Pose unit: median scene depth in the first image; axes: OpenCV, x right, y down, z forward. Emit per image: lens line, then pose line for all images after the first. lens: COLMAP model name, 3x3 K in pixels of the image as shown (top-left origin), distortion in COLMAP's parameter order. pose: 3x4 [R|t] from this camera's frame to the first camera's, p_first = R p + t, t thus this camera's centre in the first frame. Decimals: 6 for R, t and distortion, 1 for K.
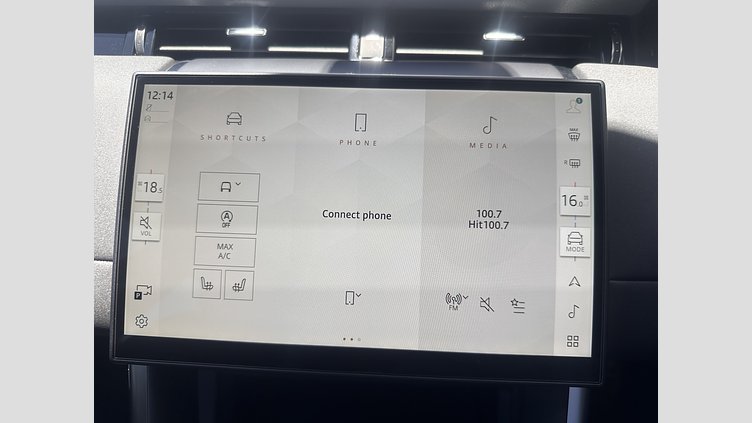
lens RADIAL K [[505.2, 0, 376.0], [0, 505.2, 211.5], [0, 0, 1]] dist [0.043426, 0.000029]
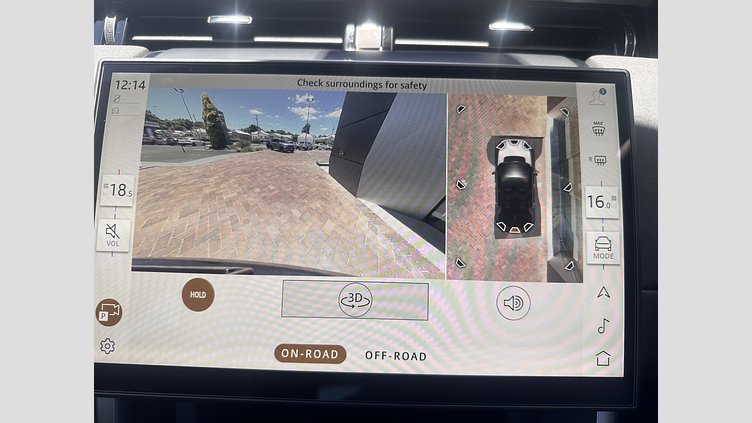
lens RADIAL K [[495.2, 0, 376.0], [0, 495.2, 211.5], [0, 0, 1]] dist [0.008640, 0.001383]
pose [[0.999079, -0.009140, 0.041931, -0.036287], [0.010057, 0.999713, -0.021723, 0.009300], [-0.041720, 0.022125, 0.998884, 0.122187]]
